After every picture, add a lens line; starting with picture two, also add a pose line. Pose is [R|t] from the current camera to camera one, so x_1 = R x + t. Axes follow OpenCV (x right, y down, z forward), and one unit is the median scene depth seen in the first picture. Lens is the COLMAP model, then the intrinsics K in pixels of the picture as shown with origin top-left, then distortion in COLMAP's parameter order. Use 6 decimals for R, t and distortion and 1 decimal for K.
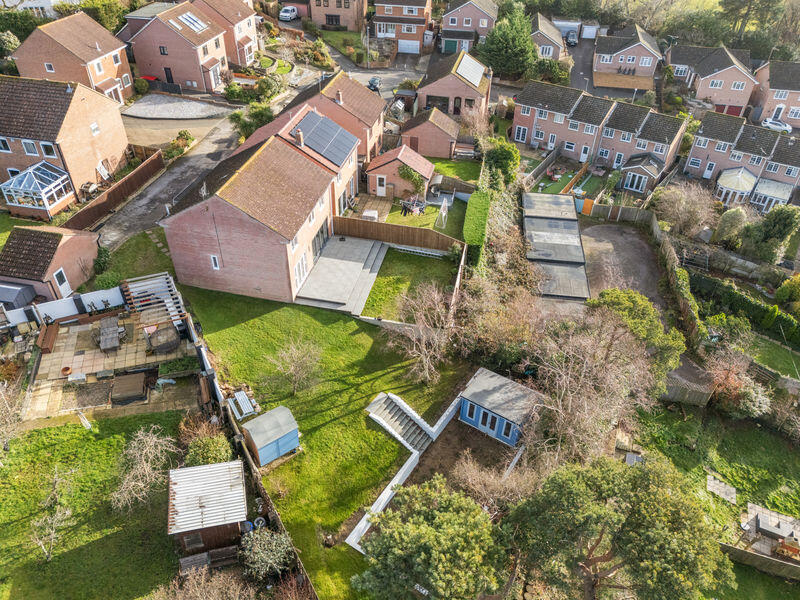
lens RADIAL K [[586.4, 0, 398.2], [0, 586.4, 300.5], [0, 0, 1]] dist [0.026820, -0.002599]
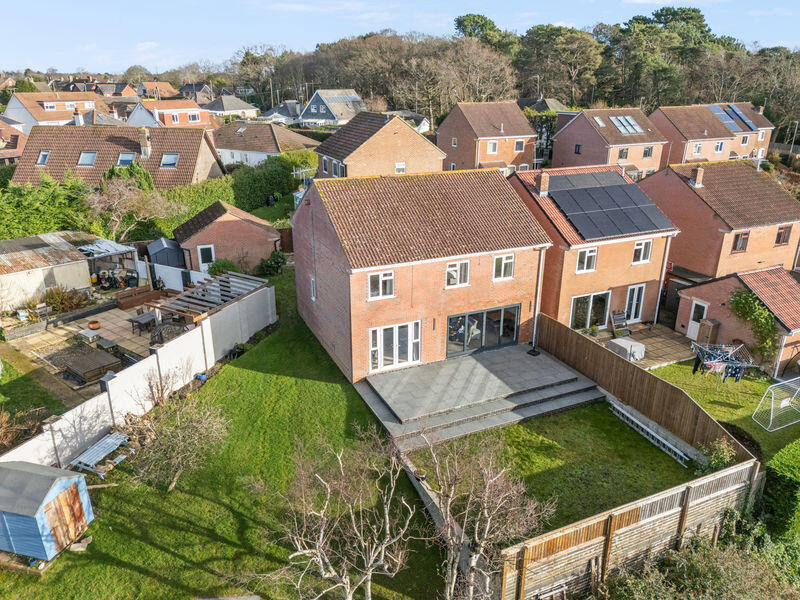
lens RADIAL K [[586.4, 0, 400.7], [0, 586.4, 298.7], [0, 0, 1]] dist [0.026820, -0.002599]
pose [[0.602206, 0.261588, -0.754268, 0.212620], [-0.485439, 0.870047, -0.085832, -0.034450], [0.633796, 0.417840, 0.650932, 0.468983]]
